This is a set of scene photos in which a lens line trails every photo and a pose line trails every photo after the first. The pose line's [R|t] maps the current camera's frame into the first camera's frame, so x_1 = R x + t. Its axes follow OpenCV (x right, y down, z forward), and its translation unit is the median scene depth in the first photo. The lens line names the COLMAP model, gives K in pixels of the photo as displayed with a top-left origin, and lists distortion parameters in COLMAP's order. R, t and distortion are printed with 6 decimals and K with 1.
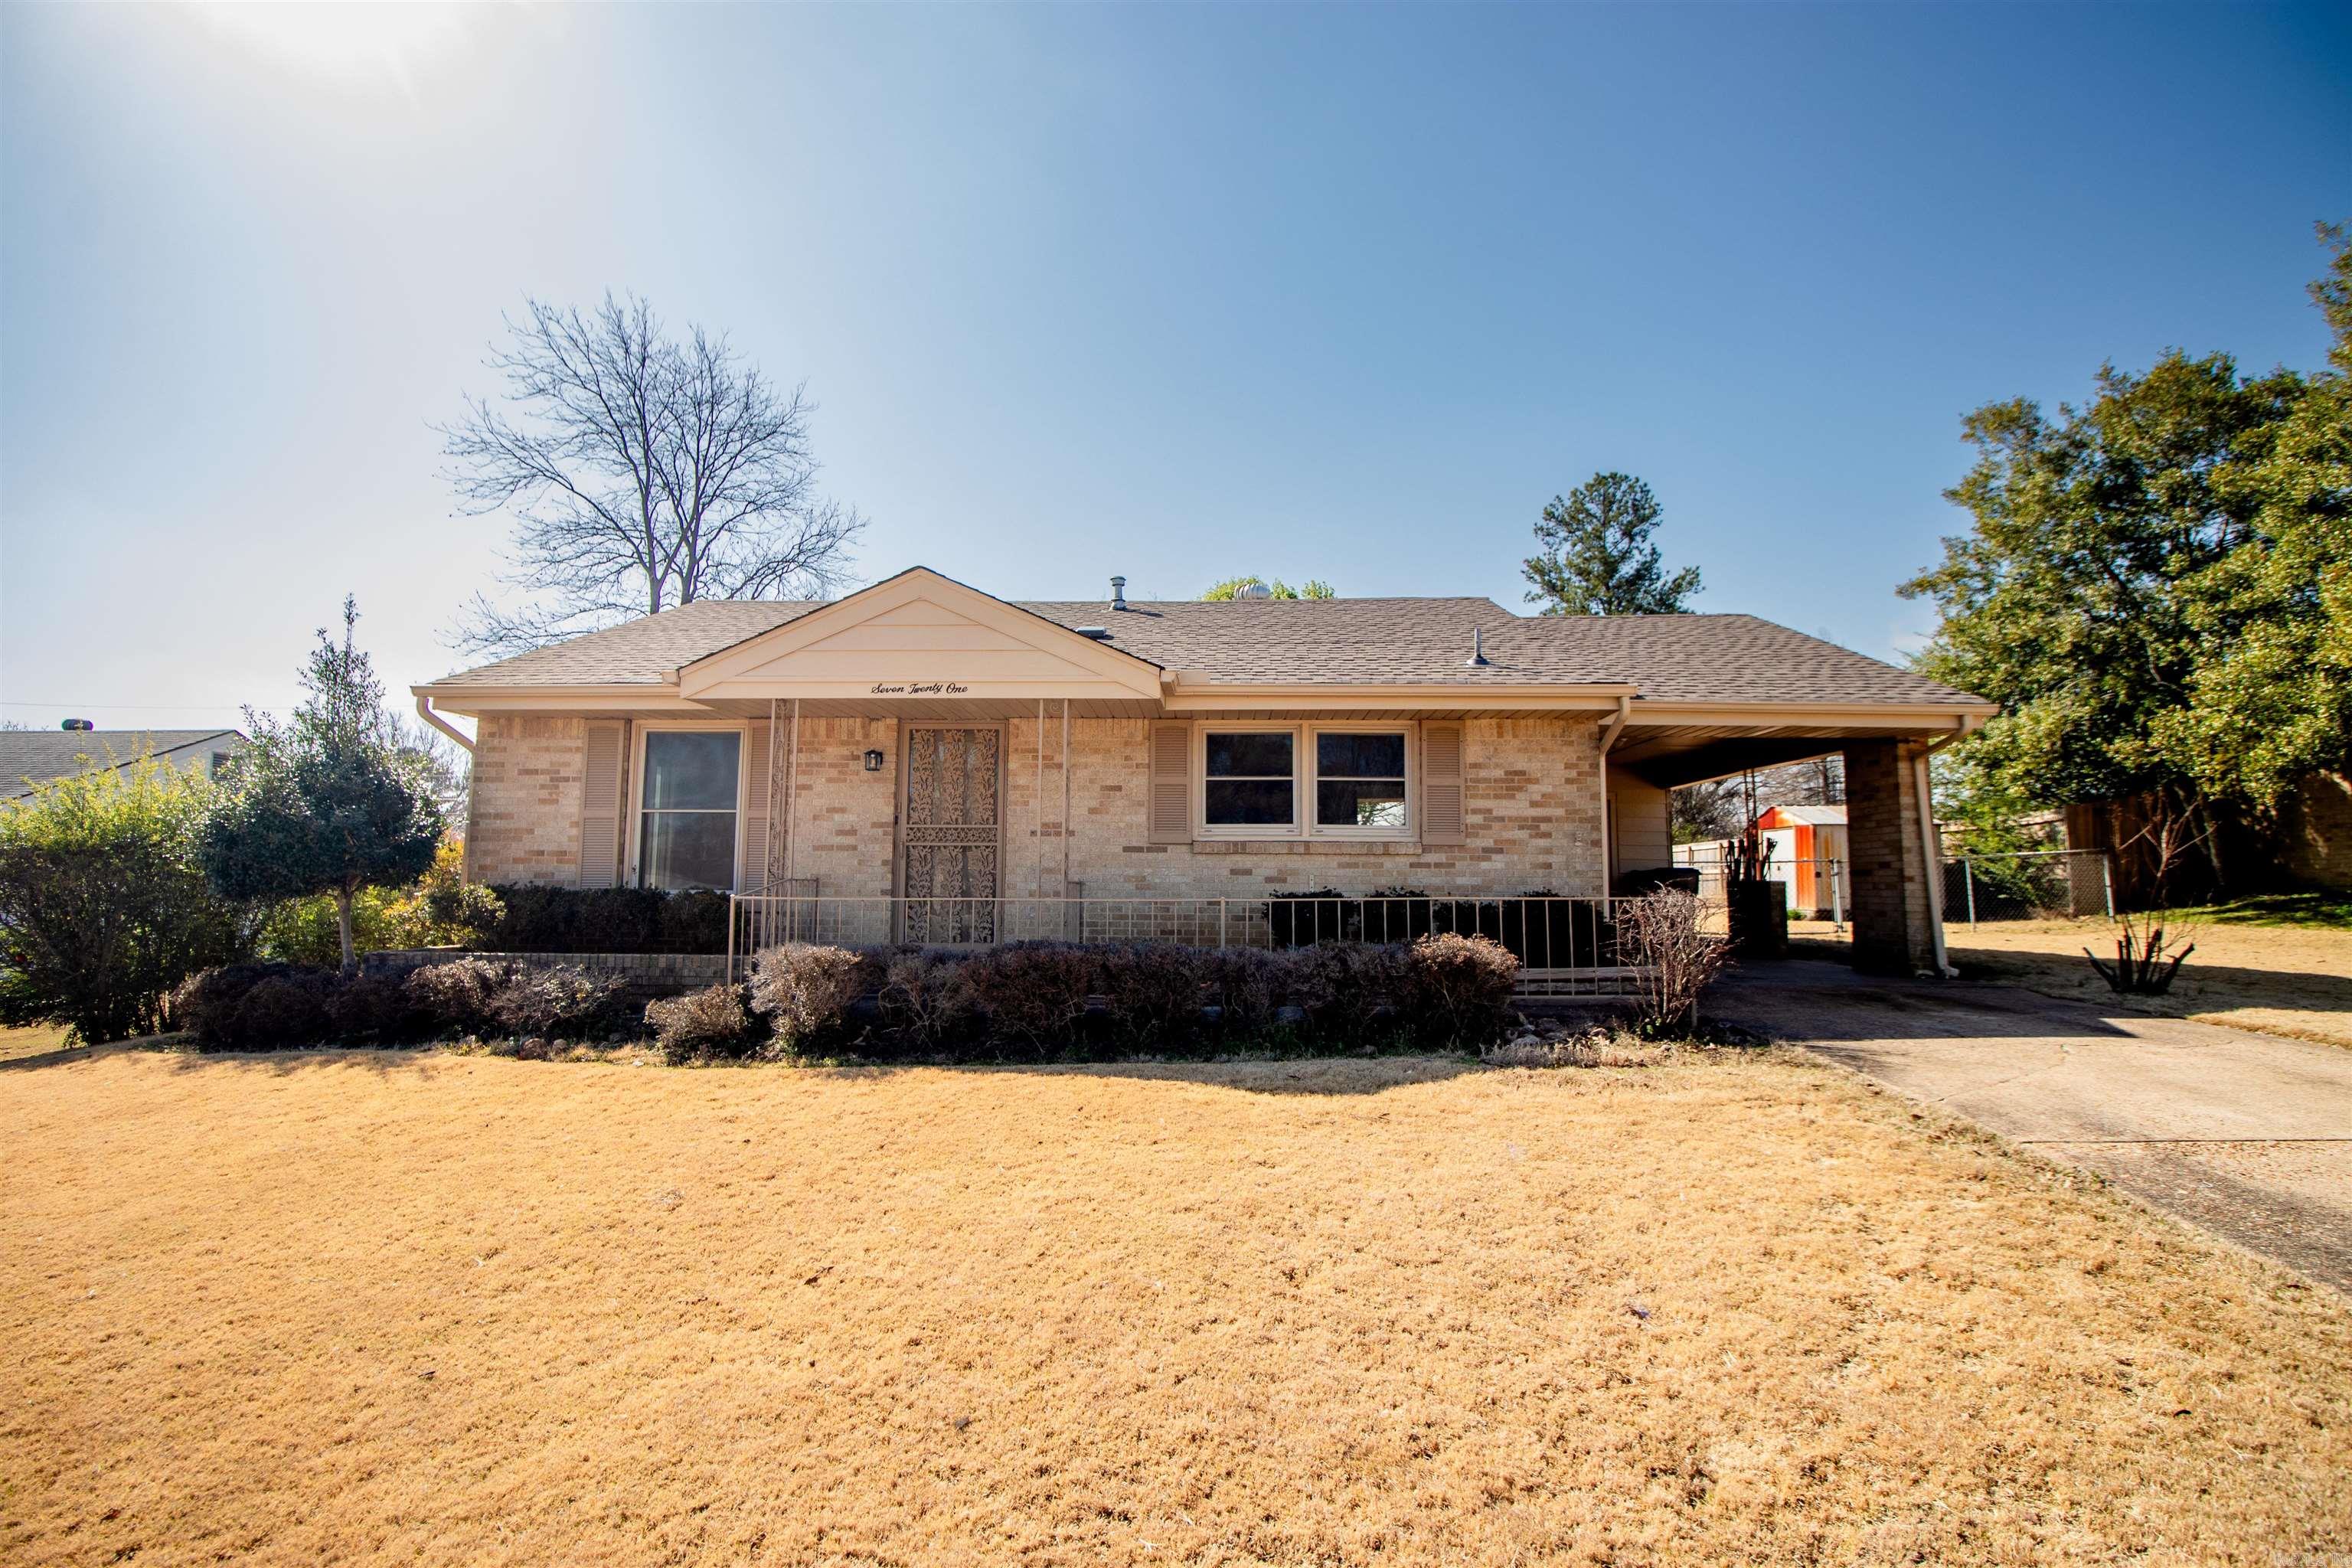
lens RADIAL K [[1125.7, 0, 1166.7], [0, 1125.7, 774.8], [0, 0, 1]] dist [-0.003736, -0.008874]
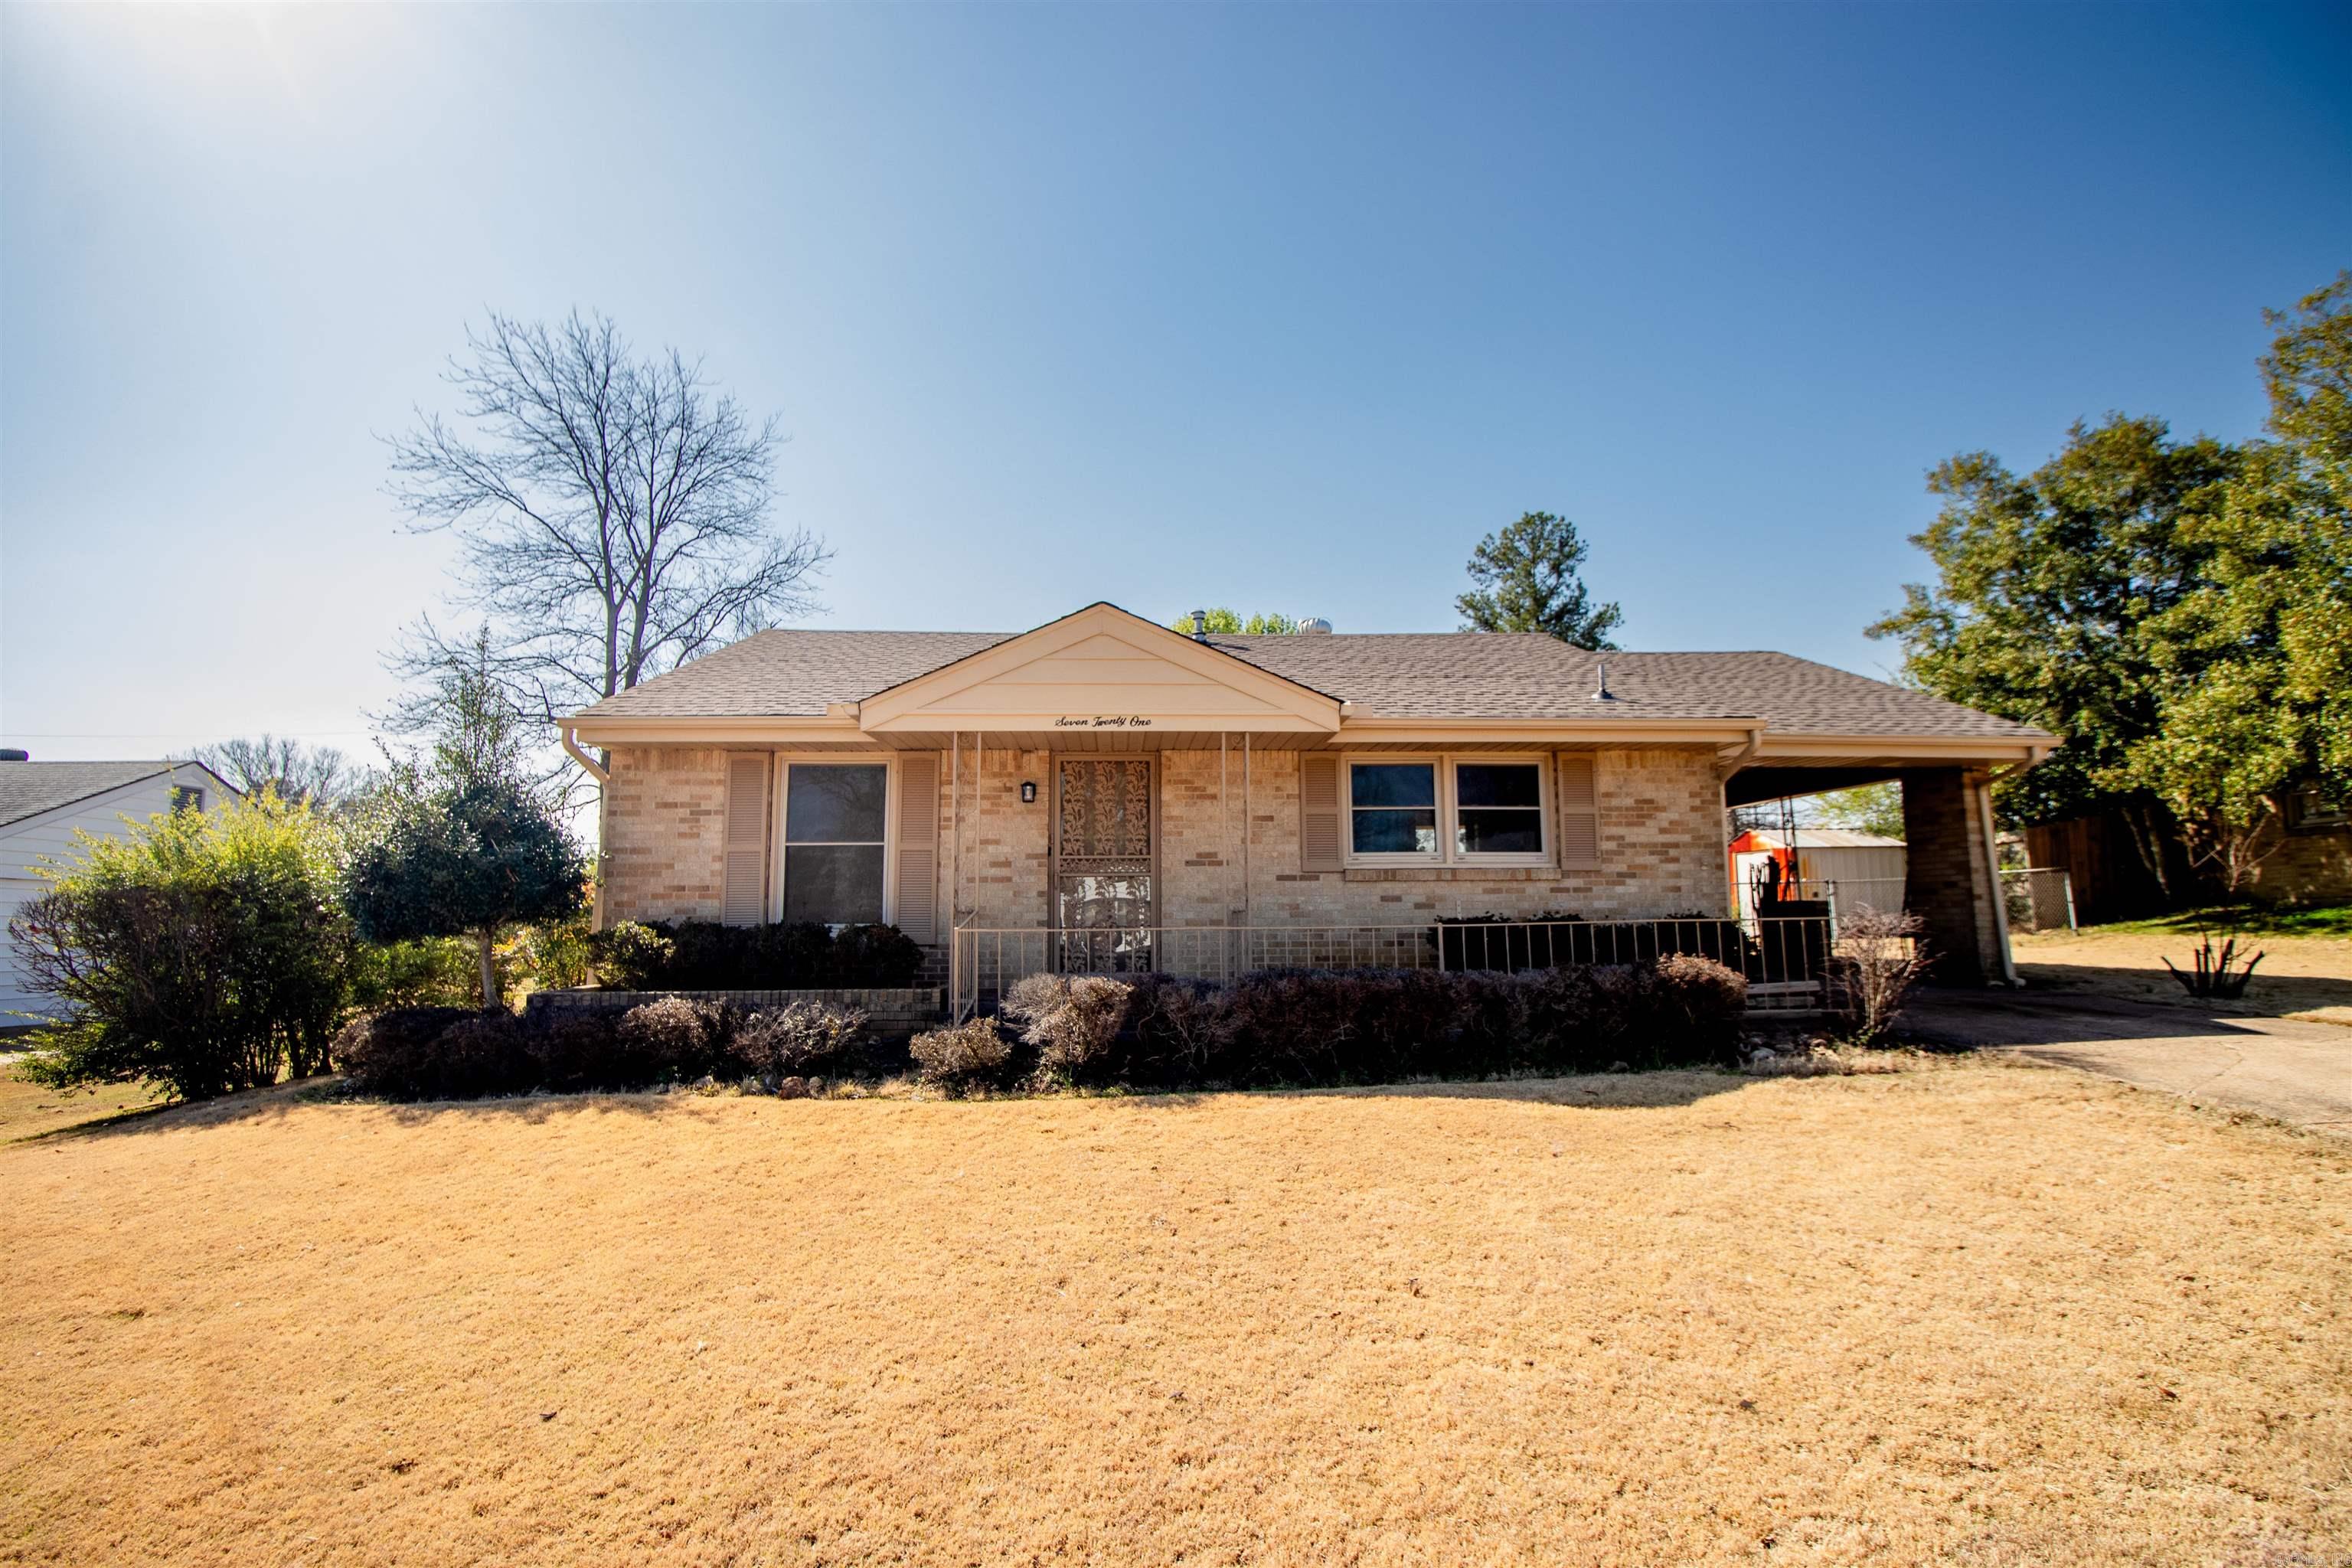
lens RADIAL K [[1125.7, 0, 1178.4], [0, 1125.7, 774.8], [0, 0, 1]] dist [-0.003736, -0.008874]
pose [[0.995662, -0.002449, 0.093012, -0.219810], [0.004779, 0.999680, -0.024832, -0.002506], [-0.092921, 0.025169, 0.995355, -0.012463]]
